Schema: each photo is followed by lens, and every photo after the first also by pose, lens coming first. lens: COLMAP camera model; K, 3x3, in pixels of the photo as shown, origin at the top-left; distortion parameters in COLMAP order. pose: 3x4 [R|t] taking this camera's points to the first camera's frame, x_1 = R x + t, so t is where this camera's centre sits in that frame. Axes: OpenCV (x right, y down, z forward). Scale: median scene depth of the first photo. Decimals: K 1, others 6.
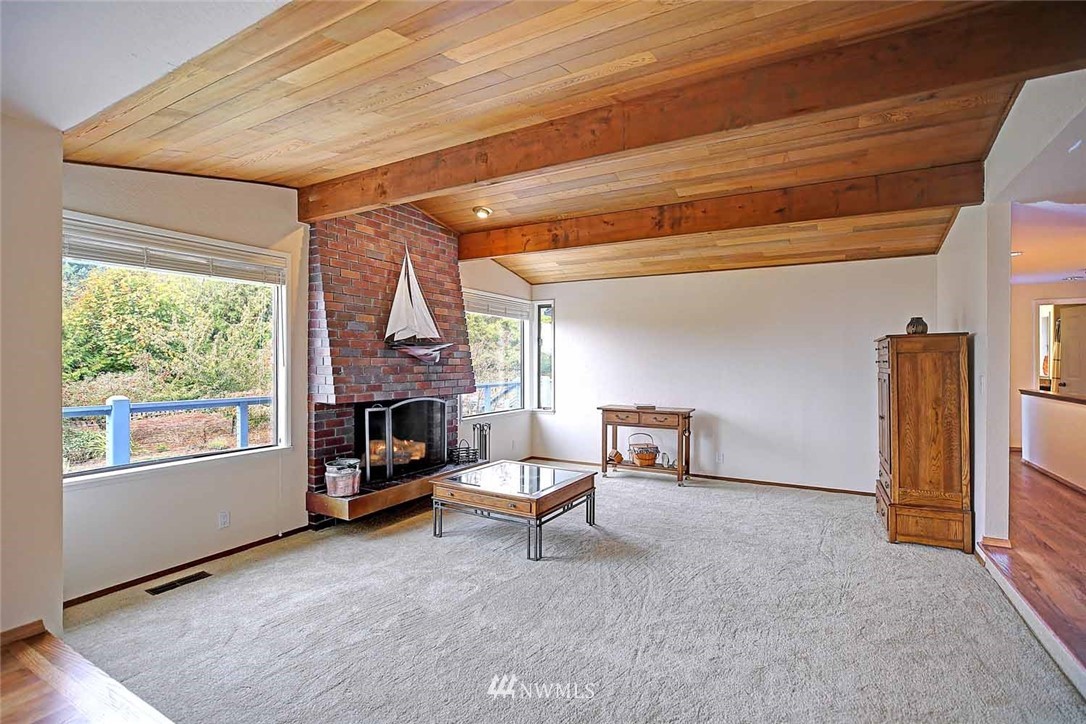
lens RADIAL K [[505.6, 0, 536.9], [0, 505.6, 361.3], [0, 0, 1]] dist [-0.026886, 0.008469]
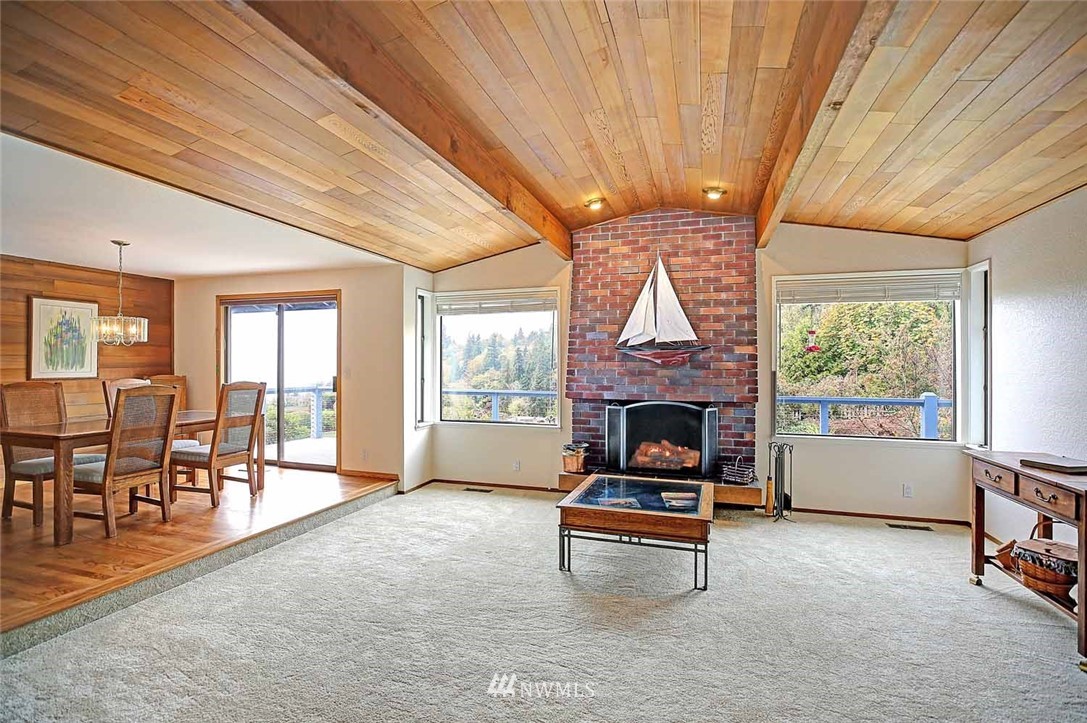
lens RADIAL K [[501.2, 0, 543.5], [0, 501.2, 361.5], [0, 0, 1]] dist [-0.001852, 0.000355]
pose [[0.201360, -0.003833, -0.979510, 0.751152], [-0.006718, 0.999963, -0.005294, -0.000823], [0.979494, 0.007646, 0.201327, 0.611465]]
